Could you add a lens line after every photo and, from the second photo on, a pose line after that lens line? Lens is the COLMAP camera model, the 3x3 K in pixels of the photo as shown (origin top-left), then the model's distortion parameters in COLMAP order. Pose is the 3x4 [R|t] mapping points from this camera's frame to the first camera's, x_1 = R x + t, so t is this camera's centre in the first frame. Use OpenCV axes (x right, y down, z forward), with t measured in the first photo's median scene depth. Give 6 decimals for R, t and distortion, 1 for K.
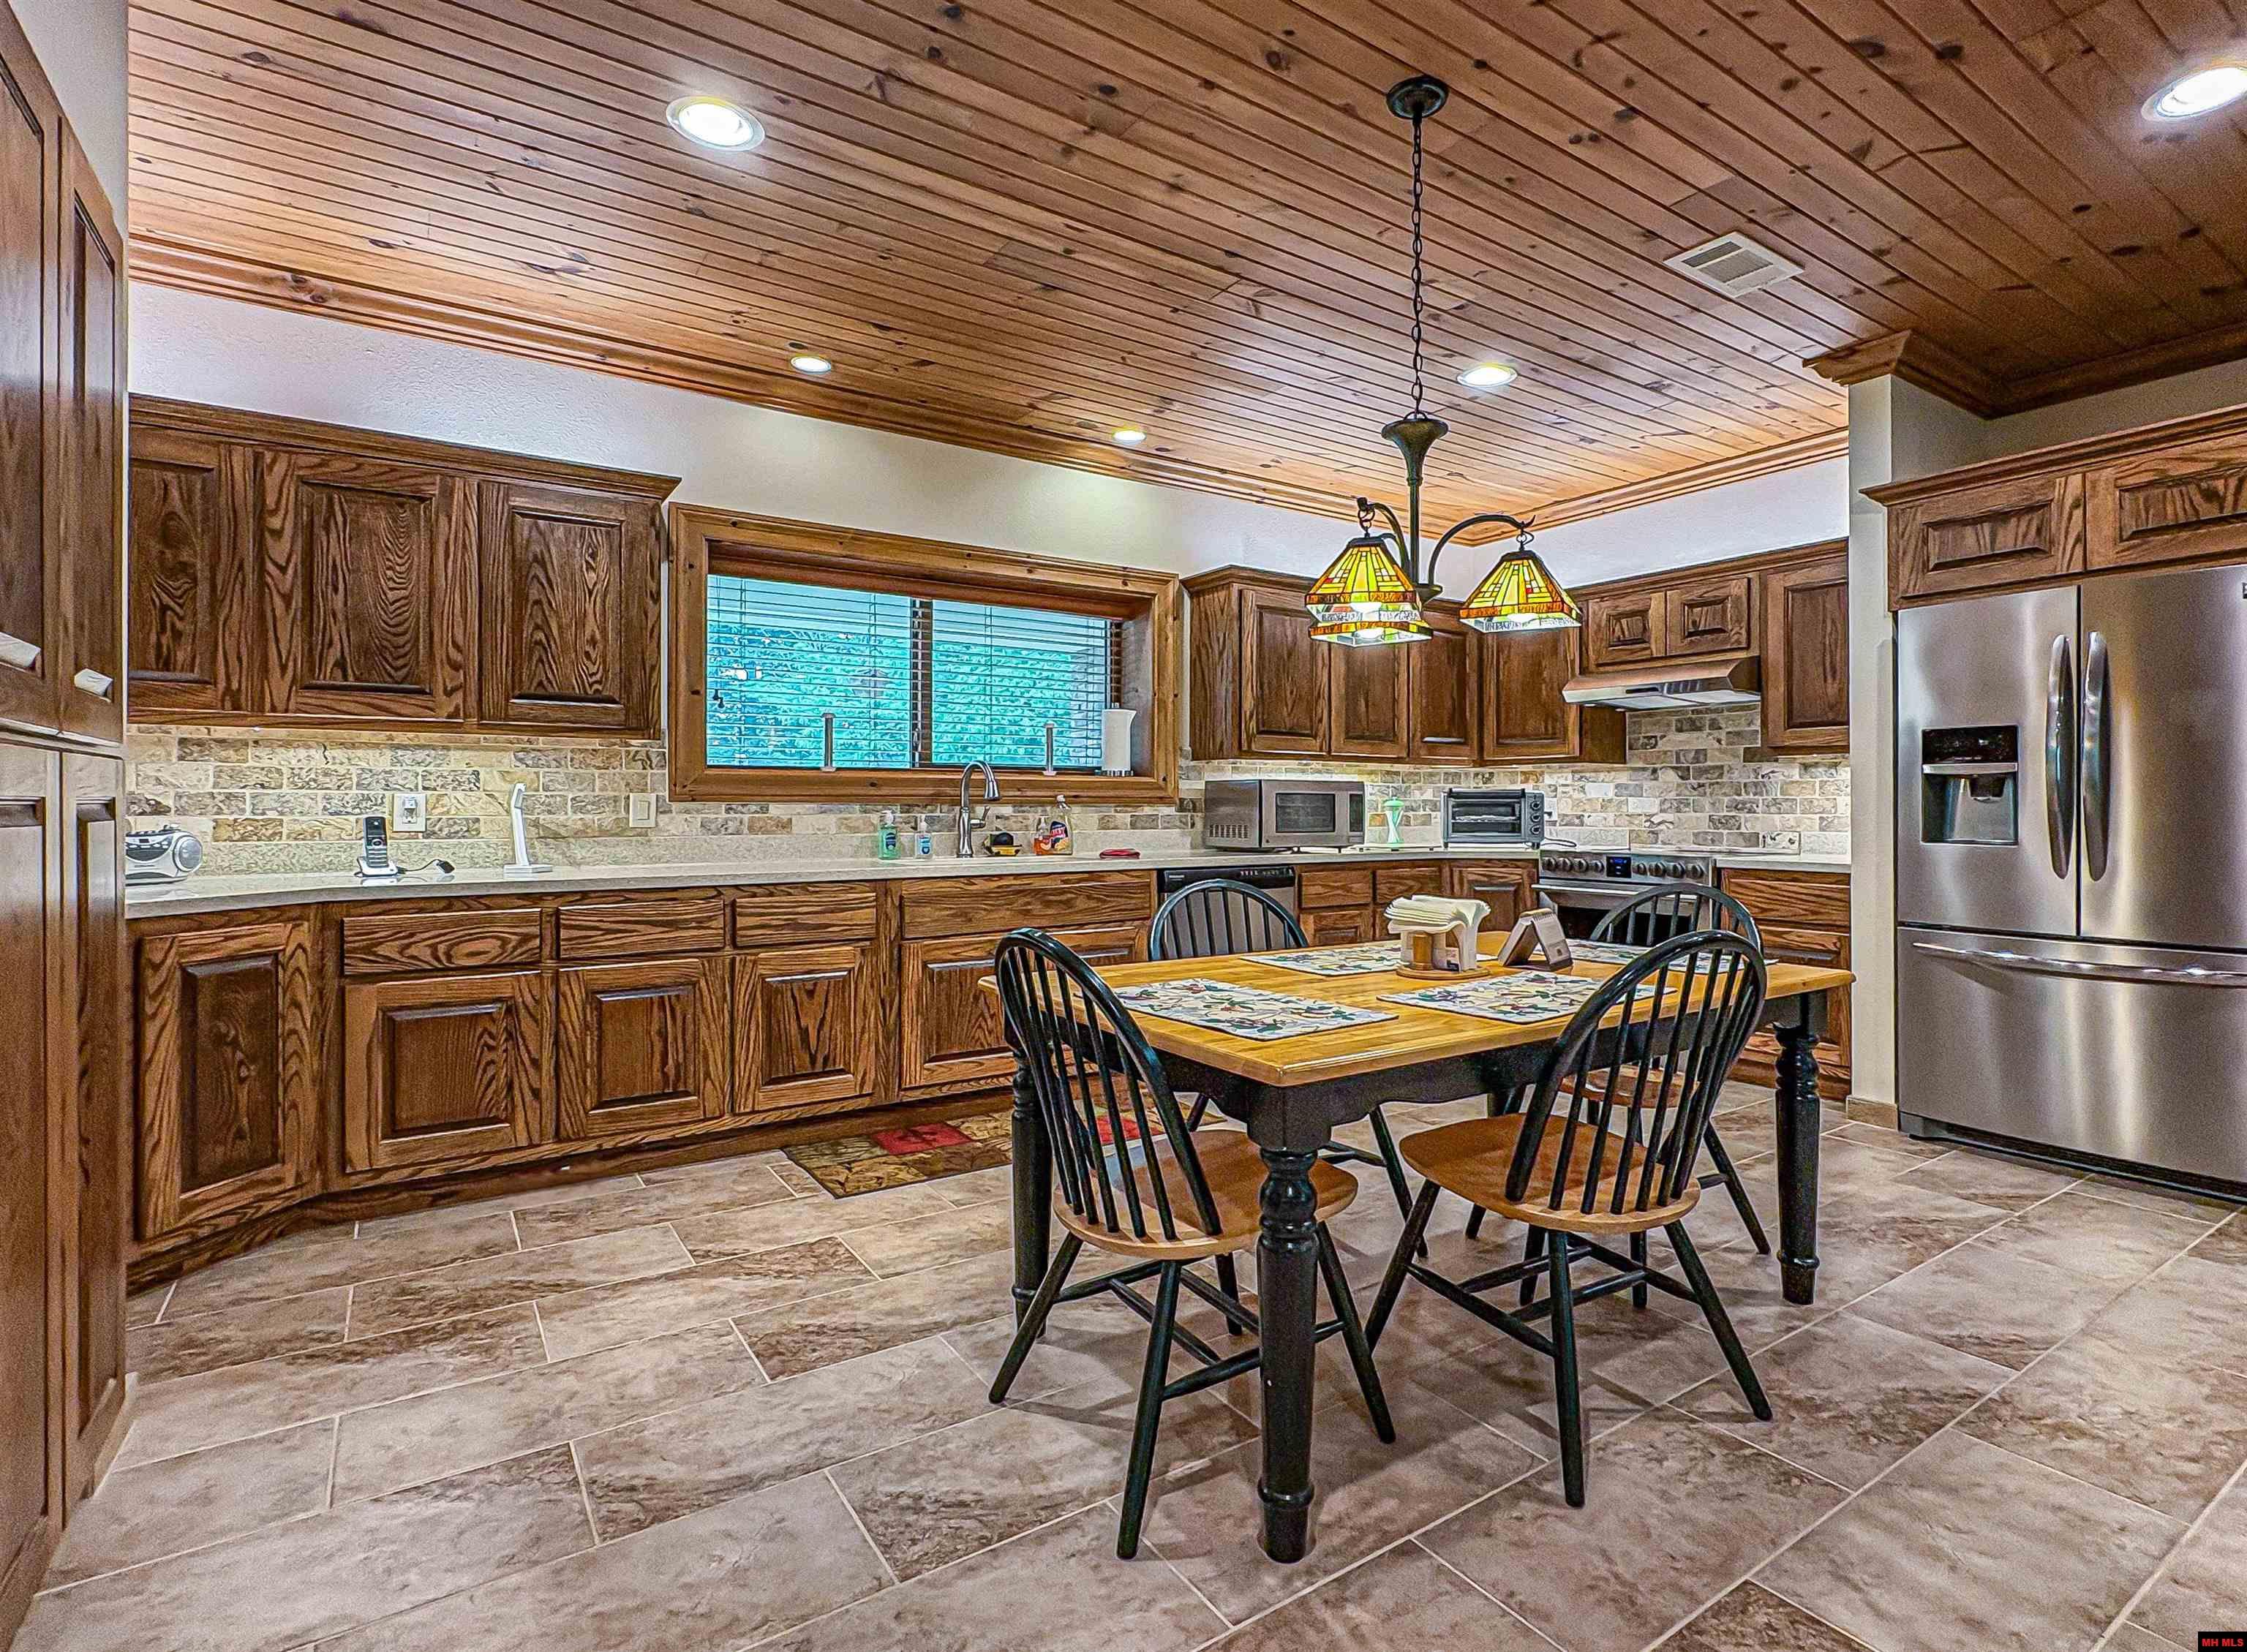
lens RADIAL K [[1051.7, 0, 1047.4], [0, 1051.7, 801.6], [0, 0, 1]] dist [0.001221, 0.000959]
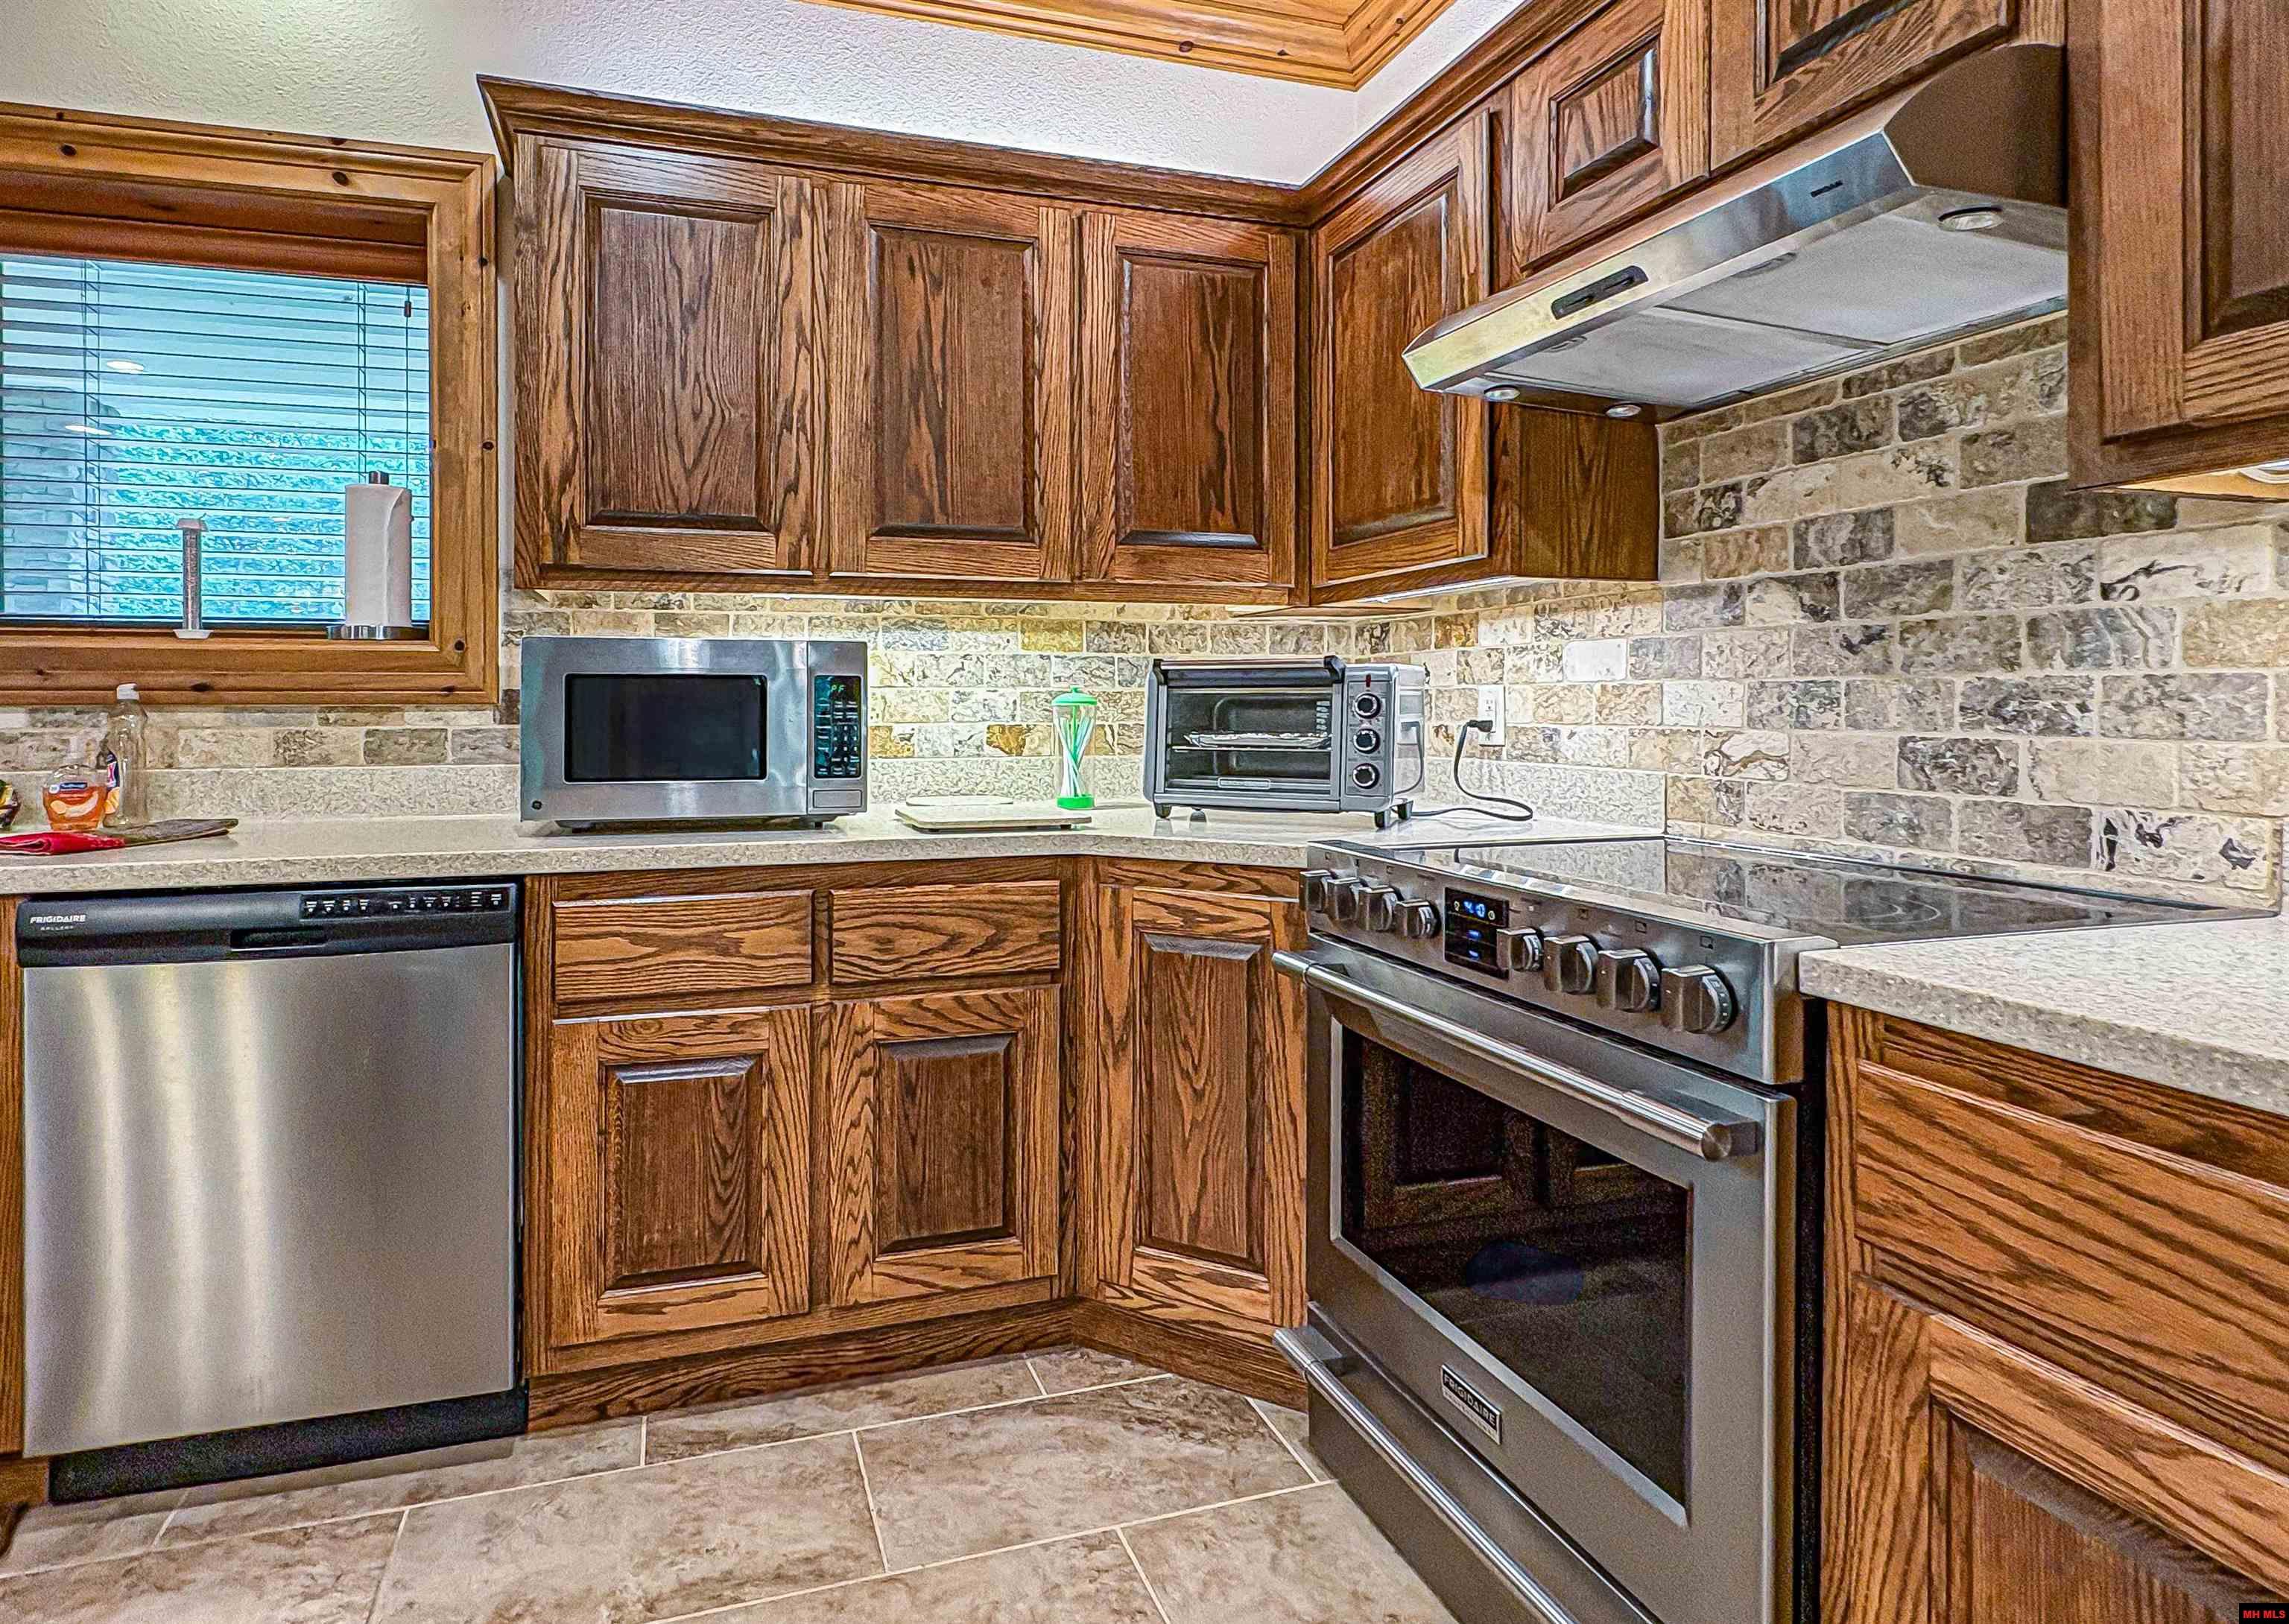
lens RADIAL K [[1126.2, 0, 1052.7], [0, 1126.2, 709.1], [0, 0, 1]] dist [-0.000028, 0.000043]
pose [[0.975897, -0.002574, -0.218219, 0.511822], [0.005258, 0.999917, 0.011723, 0.000156], [0.218170, -0.012588, 0.975830, 0.707622]]
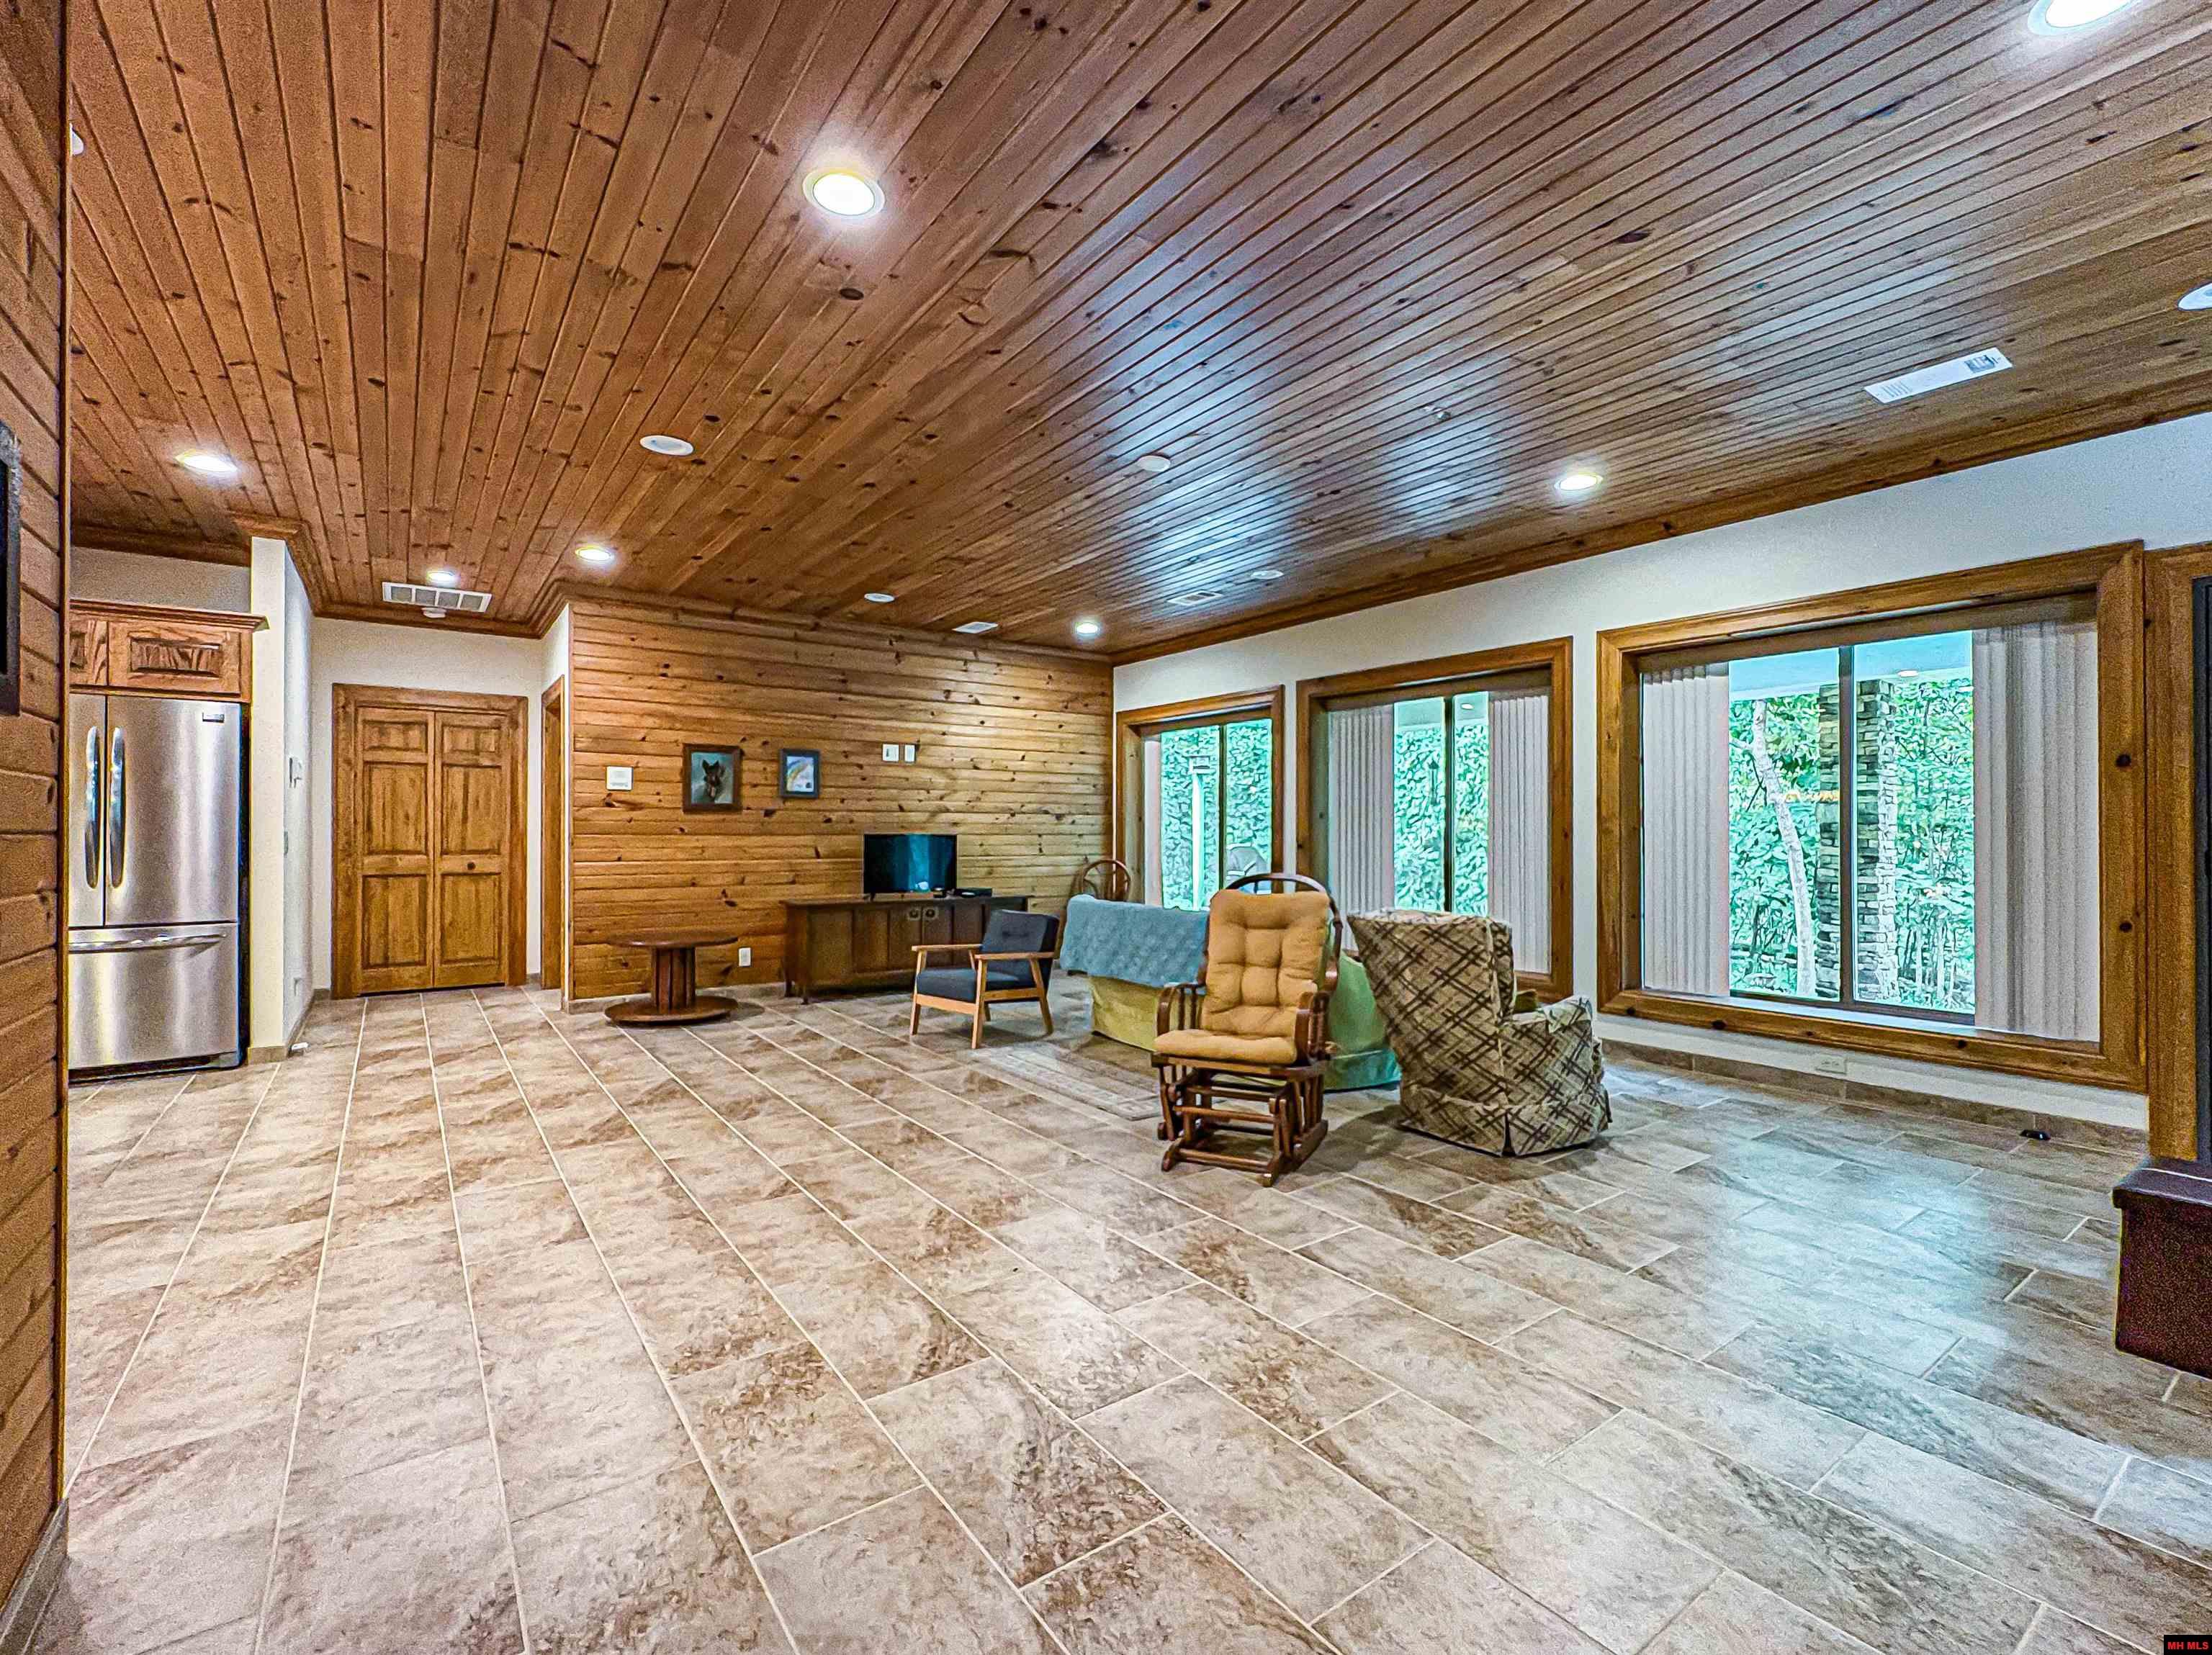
lens RADIAL K [[1035.3, 0, 1134.7], [0, 1035.3, 831.7], [0, 0, 1]] dist [0.001221, 0.000959]
pose [[-0.091081, 0.003295, 0.995838, -0.455231], [-0.008085, 0.999959, -0.004048, -0.009661], [-0.995811, -0.008420, -0.091051, -0.242634]]
